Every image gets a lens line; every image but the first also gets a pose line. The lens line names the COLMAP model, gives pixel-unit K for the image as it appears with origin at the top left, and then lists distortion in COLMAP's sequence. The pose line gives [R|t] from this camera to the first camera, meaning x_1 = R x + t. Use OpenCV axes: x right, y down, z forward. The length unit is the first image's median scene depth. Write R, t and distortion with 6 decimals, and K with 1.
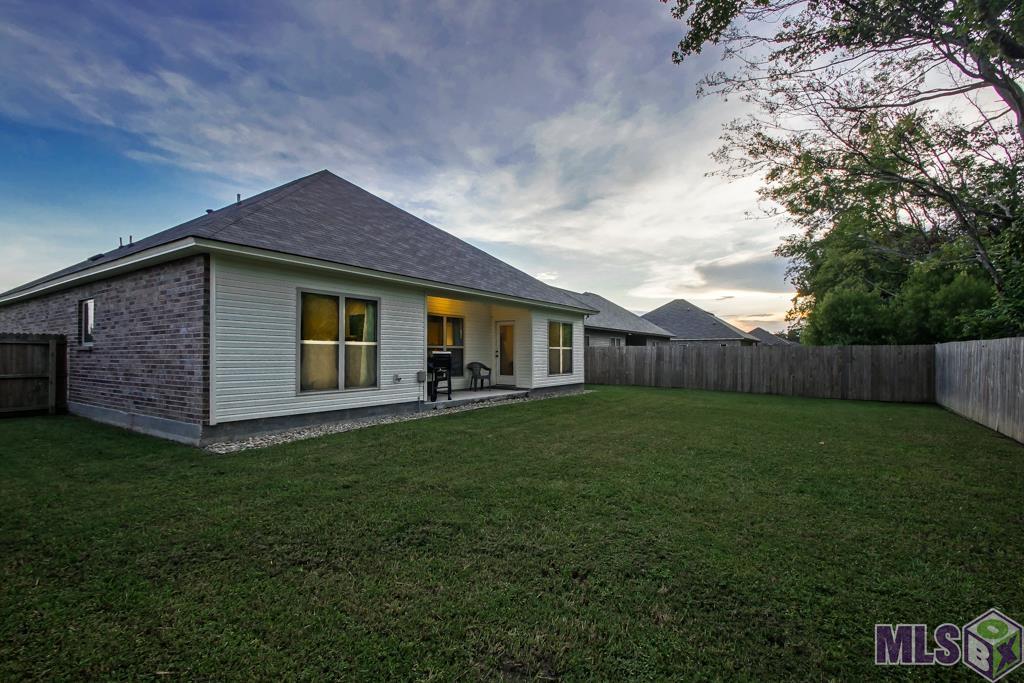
lens RADIAL K [[498.2, 0, 509.6], [0, 498.2, 334.6], [0, 0, 1]] dist [0.005059, -0.013875]
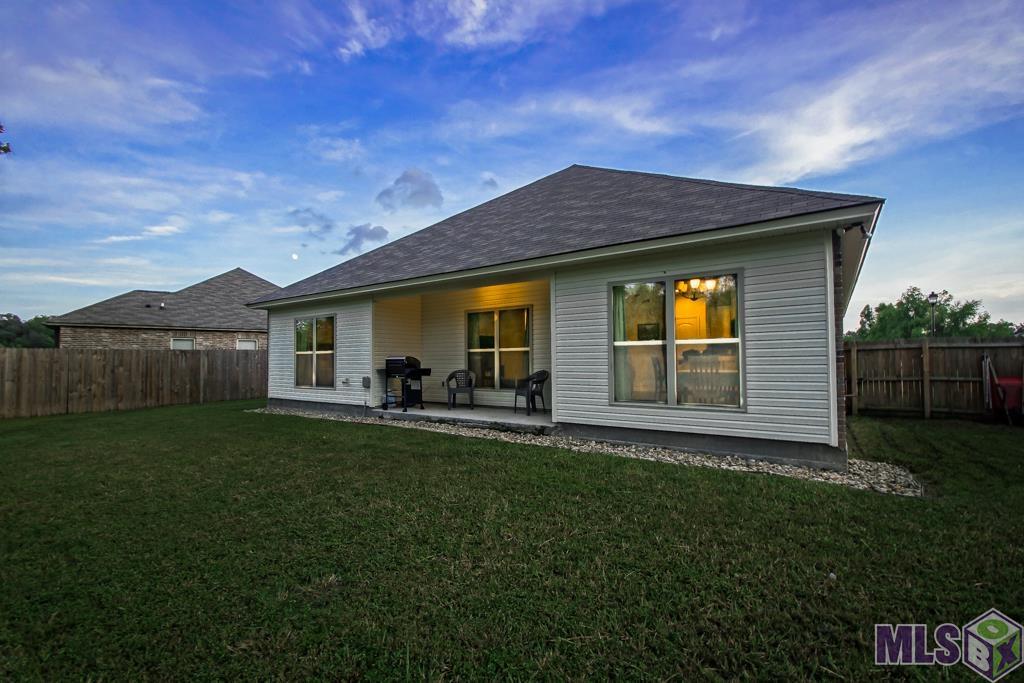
lens RADIAL K [[559.4, 0, 512.0], [0, 559.4, 341.5], [0, 0, 1]] dist [0.000829, -0.000103]
pose [[-0.131328, -0.034196, -0.990749, 0.912596], [0.042268, 0.998303, -0.040060, 0.058714], [0.990437, -0.047138, -0.129660, 1.429714]]
